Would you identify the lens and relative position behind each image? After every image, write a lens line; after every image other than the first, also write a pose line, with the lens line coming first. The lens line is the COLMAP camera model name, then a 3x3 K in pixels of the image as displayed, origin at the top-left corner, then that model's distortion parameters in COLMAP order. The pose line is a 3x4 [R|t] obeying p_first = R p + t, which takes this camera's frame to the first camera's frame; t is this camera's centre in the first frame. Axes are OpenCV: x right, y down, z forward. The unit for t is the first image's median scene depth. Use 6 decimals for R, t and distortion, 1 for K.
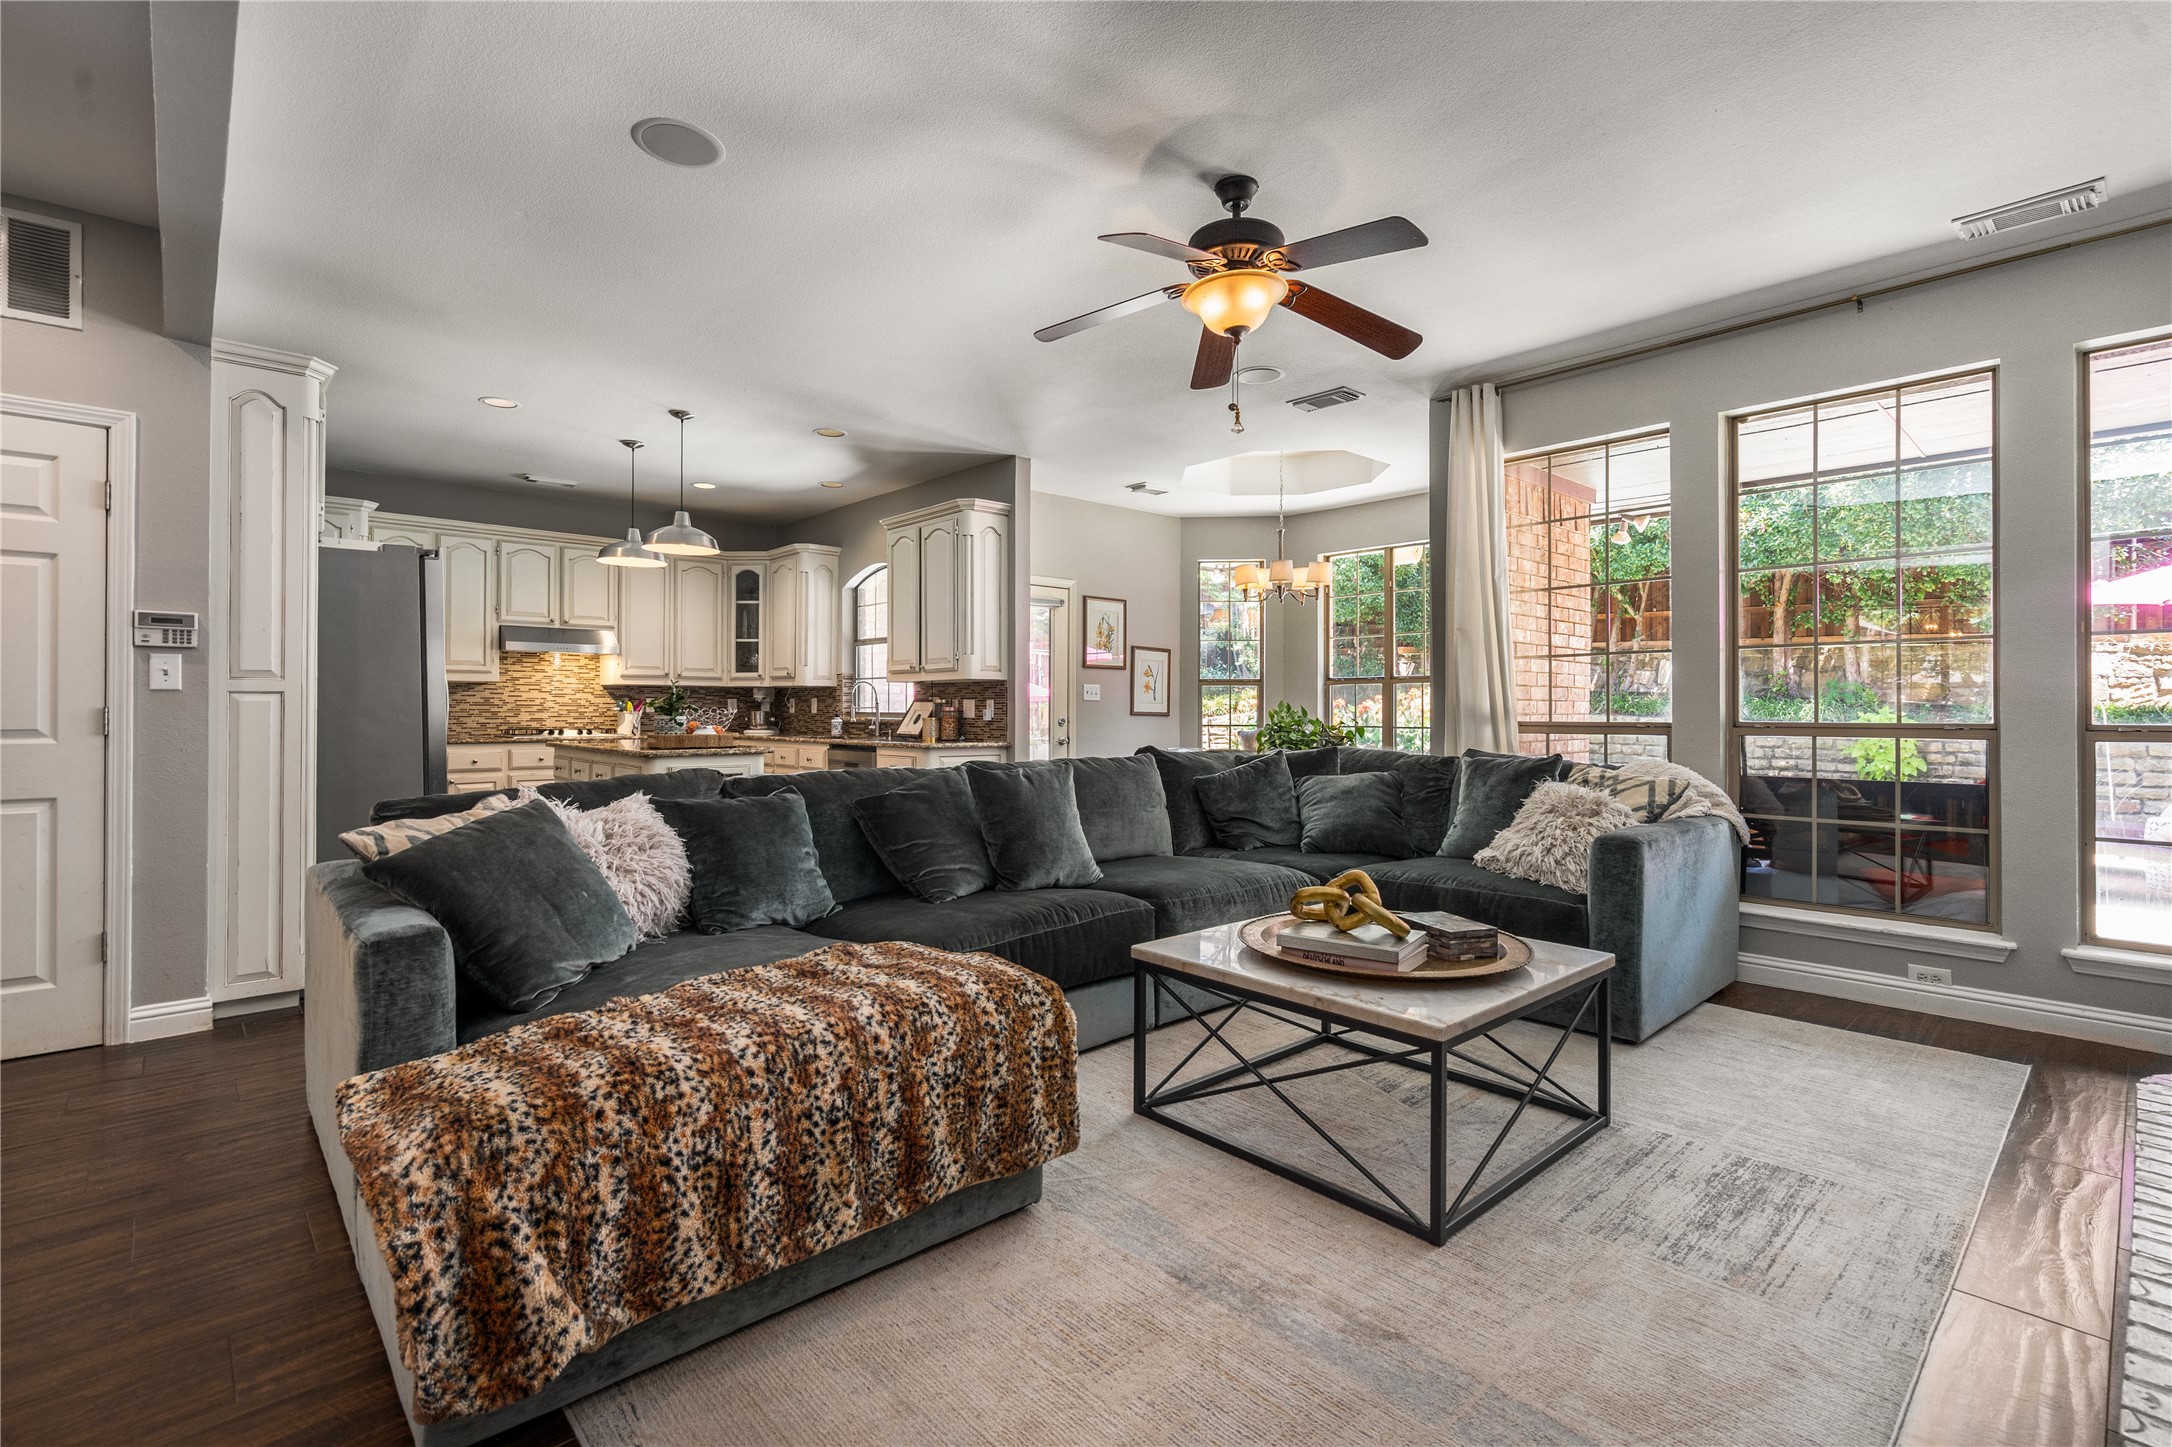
lens RADIAL K [[996.5, 0, 1085.2], [0, 996.5, 715.0], [0, 0, 1]] dist [-0.009526, -0.000161]
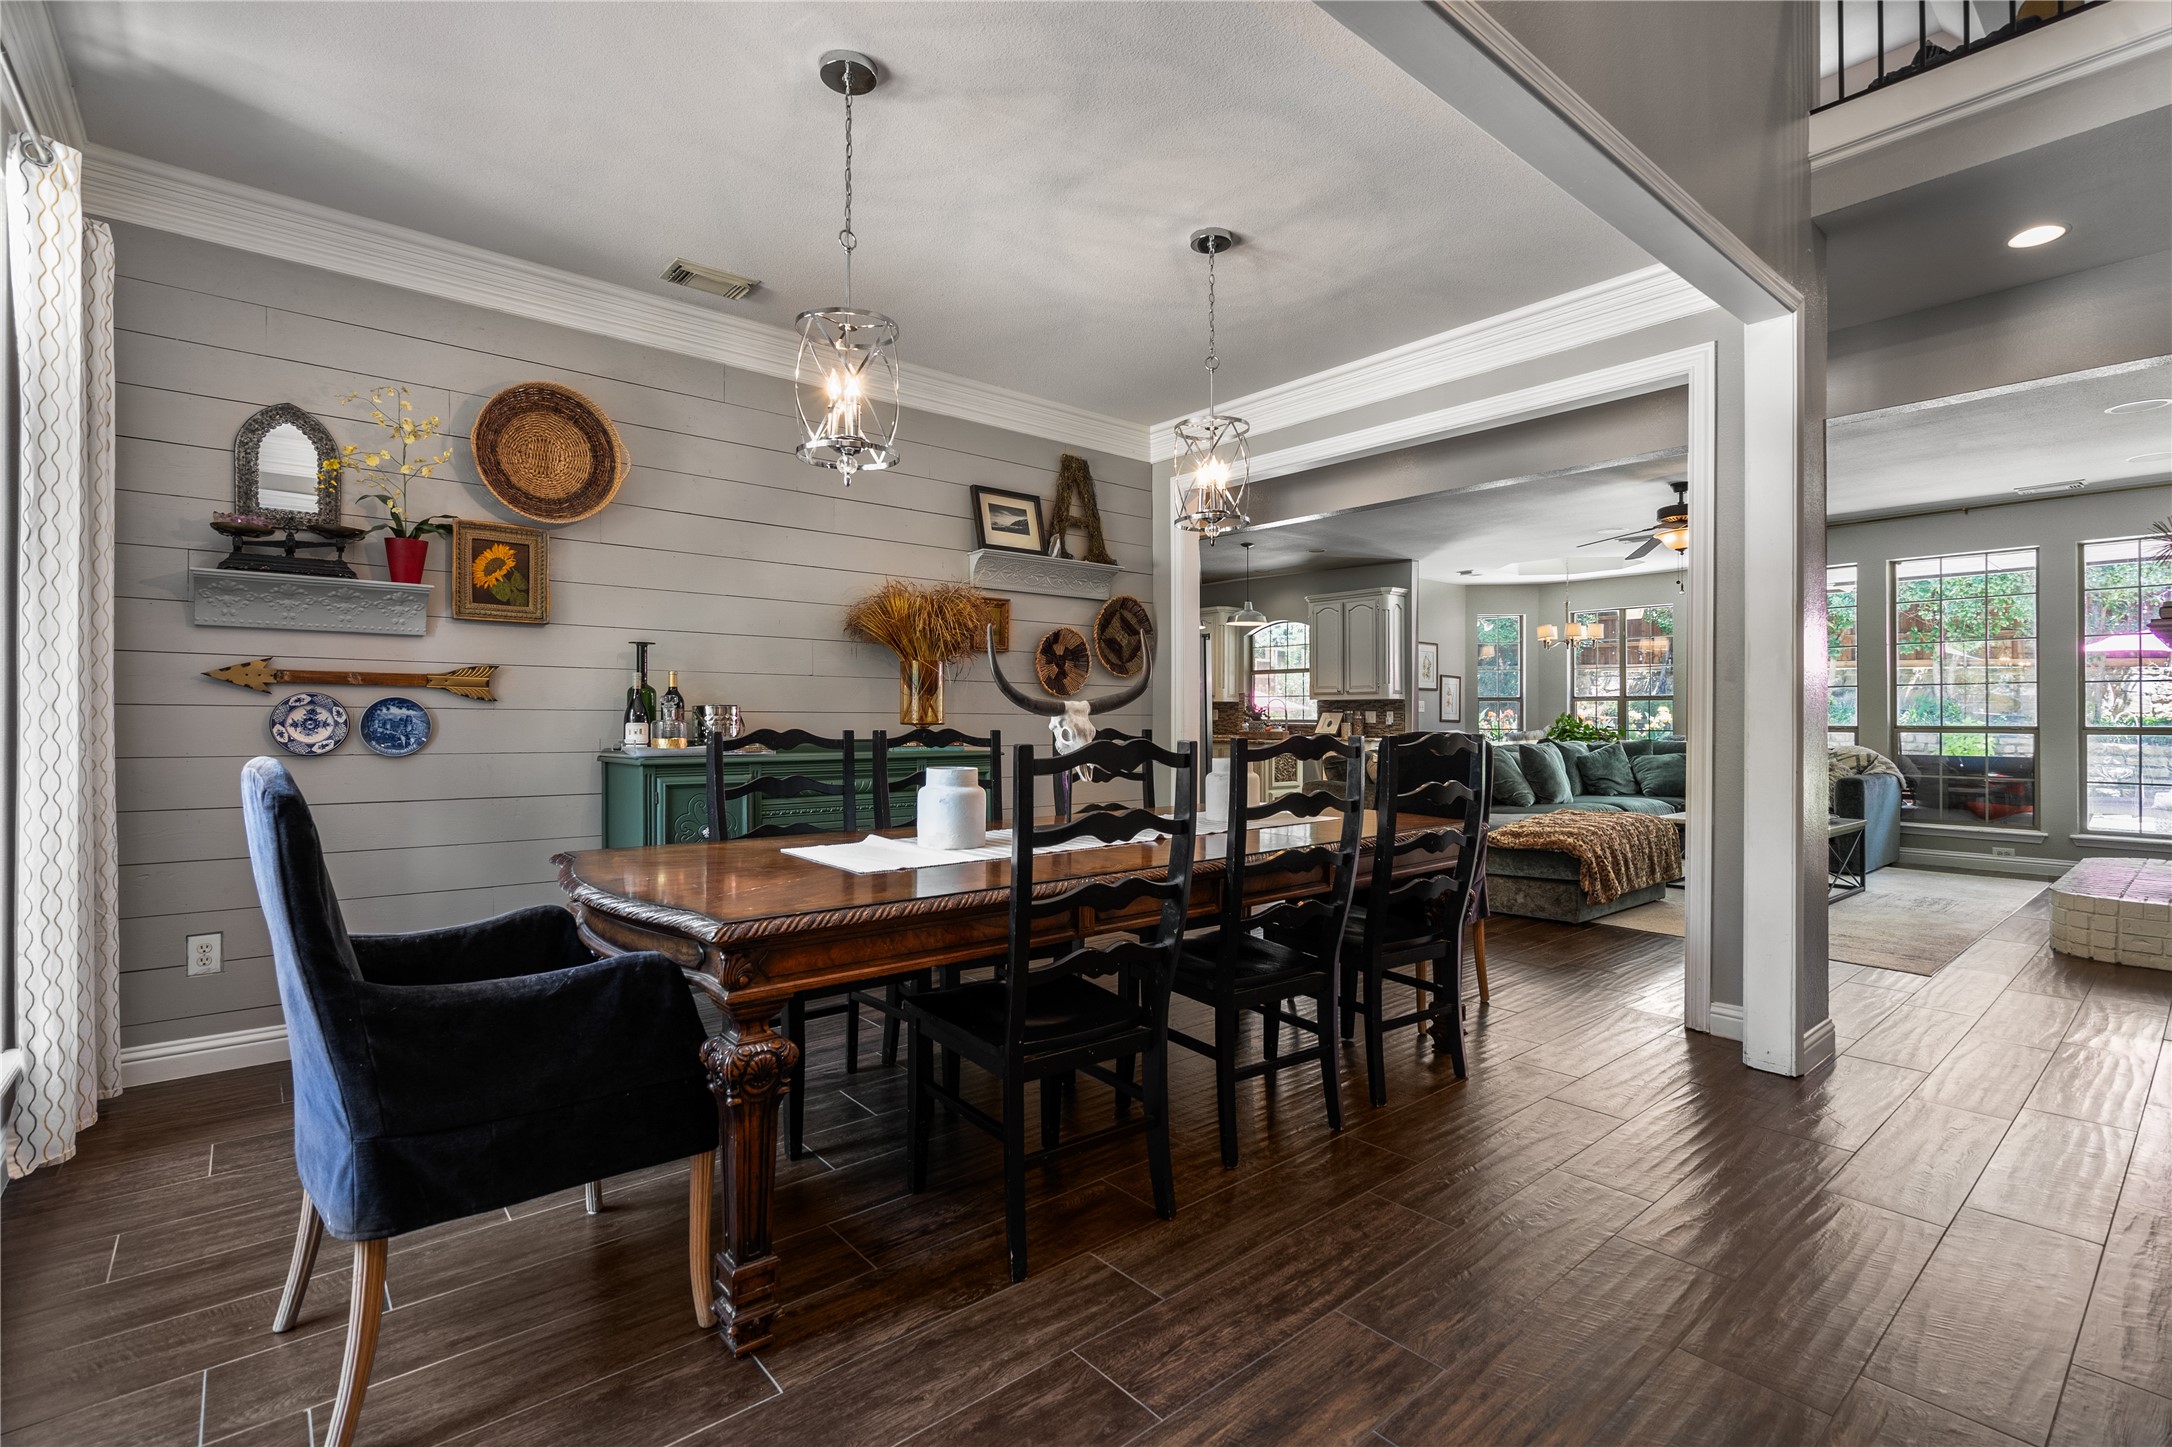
lens RADIAL K [[996.5, 0, 1085.2], [0, 996.5, 715.0], [0, 0, 1]] dist [-0.009526, -0.000161]
pose [[0.999039, 0.002810, -0.043735, -0.695634], [-0.003201, 0.999956, -0.008869, 0.007957], [0.043708, 0.009001, 0.999004, -0.820282]]
